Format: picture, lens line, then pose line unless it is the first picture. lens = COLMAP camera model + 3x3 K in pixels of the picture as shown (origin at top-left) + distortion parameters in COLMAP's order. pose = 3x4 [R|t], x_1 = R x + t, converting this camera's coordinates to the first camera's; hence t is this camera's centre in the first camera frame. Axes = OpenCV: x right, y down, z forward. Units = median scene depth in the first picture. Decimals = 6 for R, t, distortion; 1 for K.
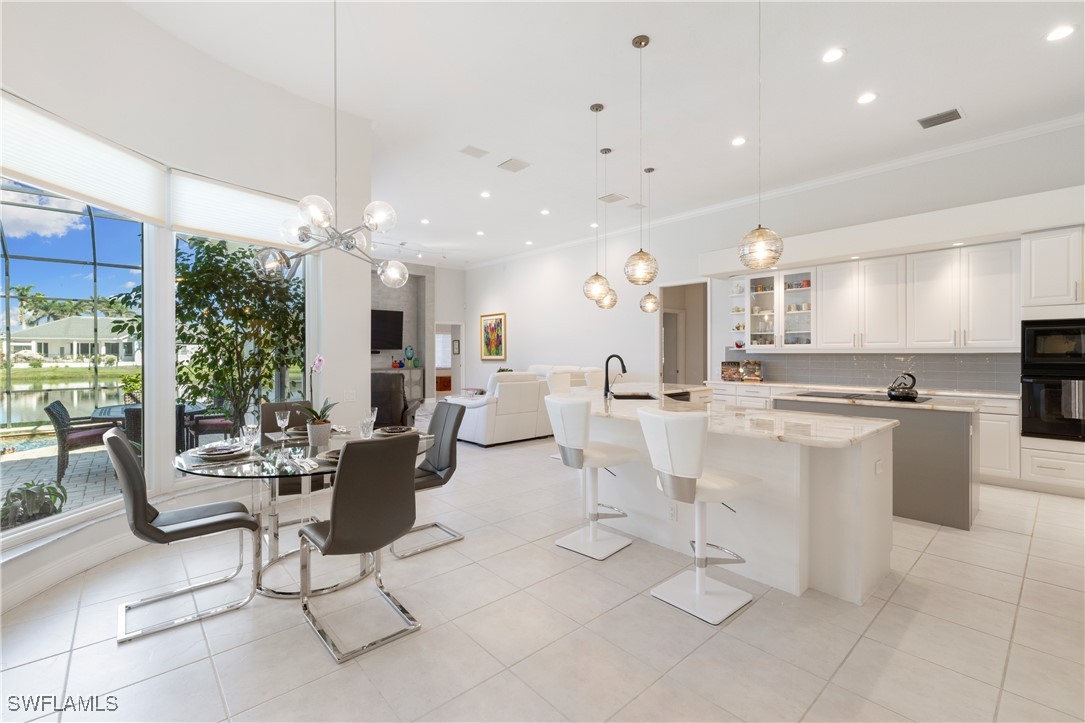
lens RADIAL K [[471.5, 0, 537.0], [0, 471.5, 355.8], [0, 0, 1]] dist [0.001153, 0.001203]
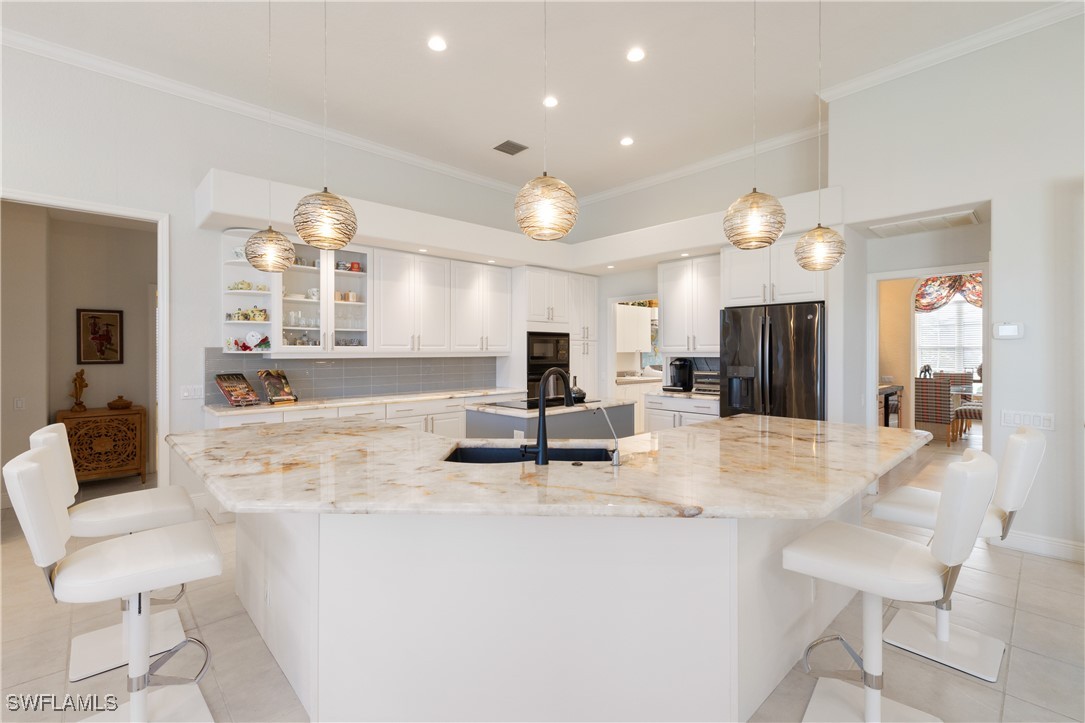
lens RADIAL K [[471.5, 0, 534.4], [0, 471.5, 356.0], [0, 0, 1]] dist [0.001153, 0.001203]
pose [[-0.017649, -0.008298, 0.999810, -0.219259], [0.008631, 0.999927, 0.008451, -0.013640], [-0.999807, 0.008778, -0.017576, 0.790708]]
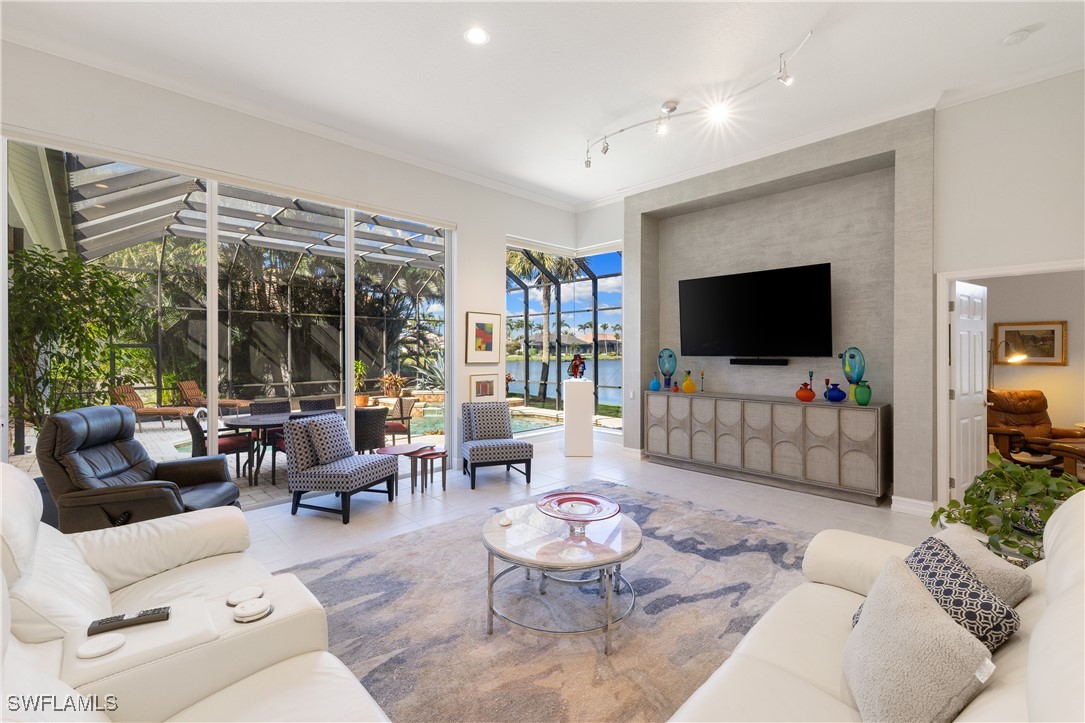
lens RADIAL K [[471.5, 0, 538.6], [0, 471.5, 353.0], [0, 0, 1]] dist [0.001153, 0.001203]
pose [[0.028158, 0.009004, -0.999563, 0.229346], [-0.006903, 0.999937, 0.008813, -0.037426], [0.999580, 0.006652, 0.028219, 1.487079]]
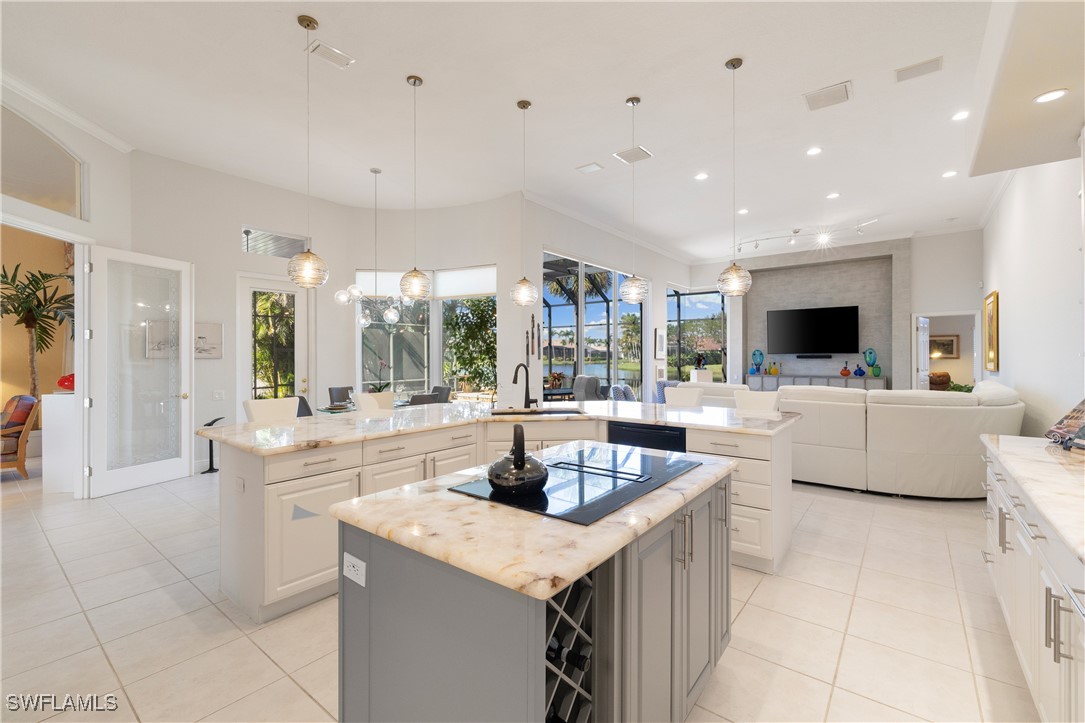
lens RADIAL K [[471.5, 0, 541.4], [0, 471.5, 356.4], [0, 0, 1]] dist [0.001153, 0.001203]
pose [[0.167073, 0.003659, -0.985938, 0.834652], [-0.005710, 0.999980, 0.002744, -0.014562], [0.985928, 0.005171, 0.167090, 0.679114]]
